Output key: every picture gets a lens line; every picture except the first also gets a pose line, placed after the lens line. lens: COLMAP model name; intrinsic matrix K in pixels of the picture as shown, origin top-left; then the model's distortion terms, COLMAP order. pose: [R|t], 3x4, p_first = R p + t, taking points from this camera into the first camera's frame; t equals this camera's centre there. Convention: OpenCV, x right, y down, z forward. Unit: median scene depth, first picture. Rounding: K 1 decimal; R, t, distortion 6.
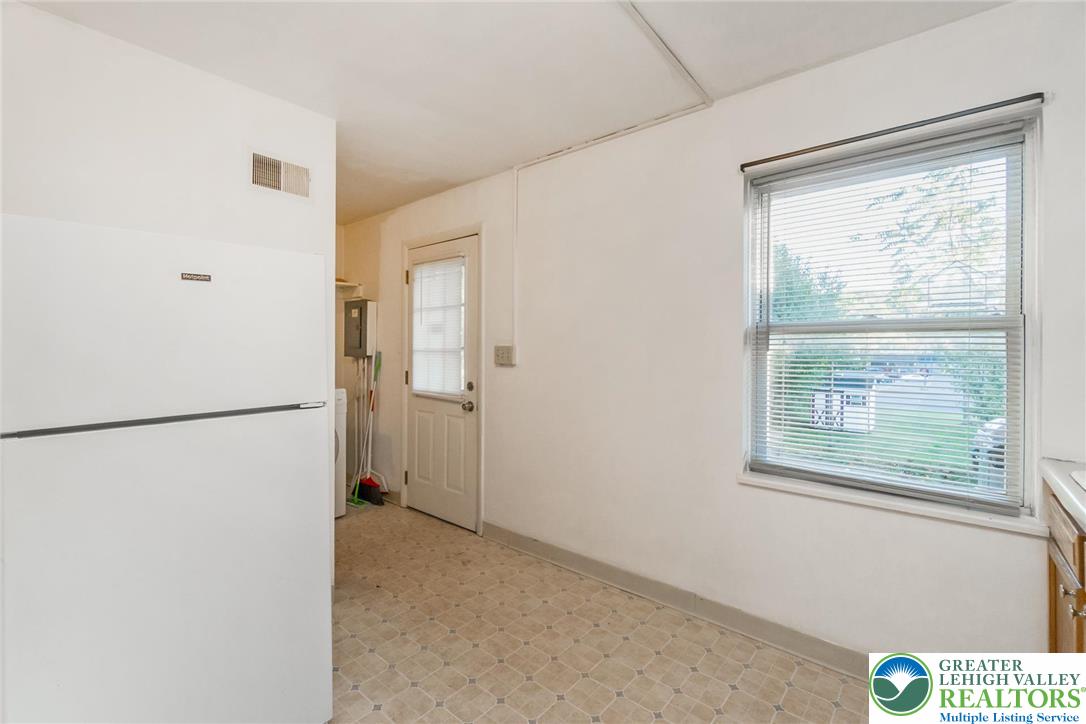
lens RADIAL K [[475.0, 0, 540.3], [0, 475.0, 348.0], [0, 0, 1]] dist [-0.001533, -0.000007]
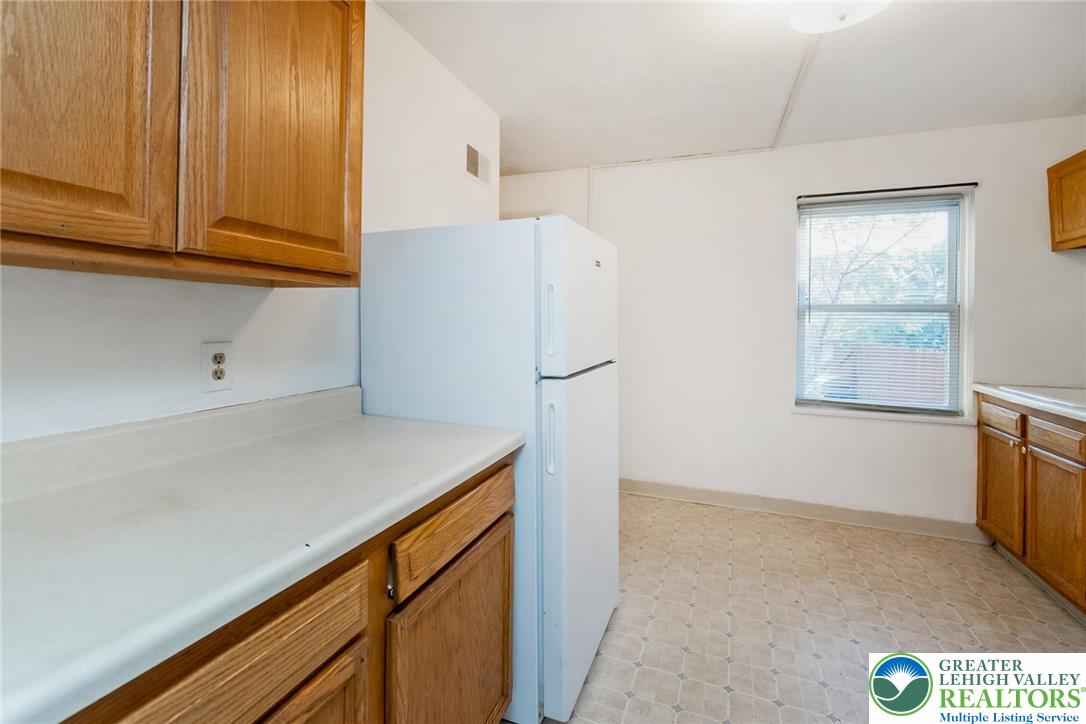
lens RADIAL K [[481.3, 0, 542.7], [0, 481.3, 320.4], [0, 0, 1]] dist [0.000954, 0.000356]
pose [[0.944589, 0.010327, 0.328092, -0.864802], [-0.011378, 0.999934, 0.001285, 0.006680], [-0.328057, -0.004946, 0.944645, -0.158121]]
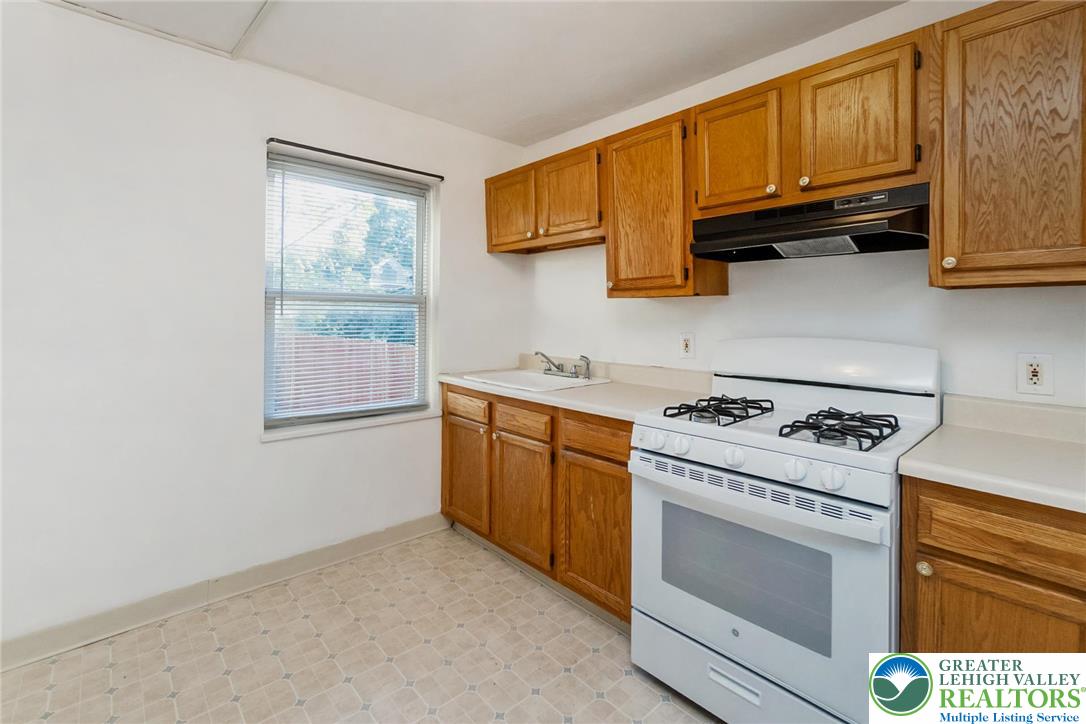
lens RADIAL K [[484.0, 0, 540.3], [0, 484.0, 314.5], [0, 0, 1]] dist [-0.011622, 0.000540]
pose [[0.124703, 0.000510, 0.992194, -0.593101], [-0.013544, 0.999908, 0.001189, -0.005896], [-0.992102, -0.013587, 0.124698, 0.293116]]
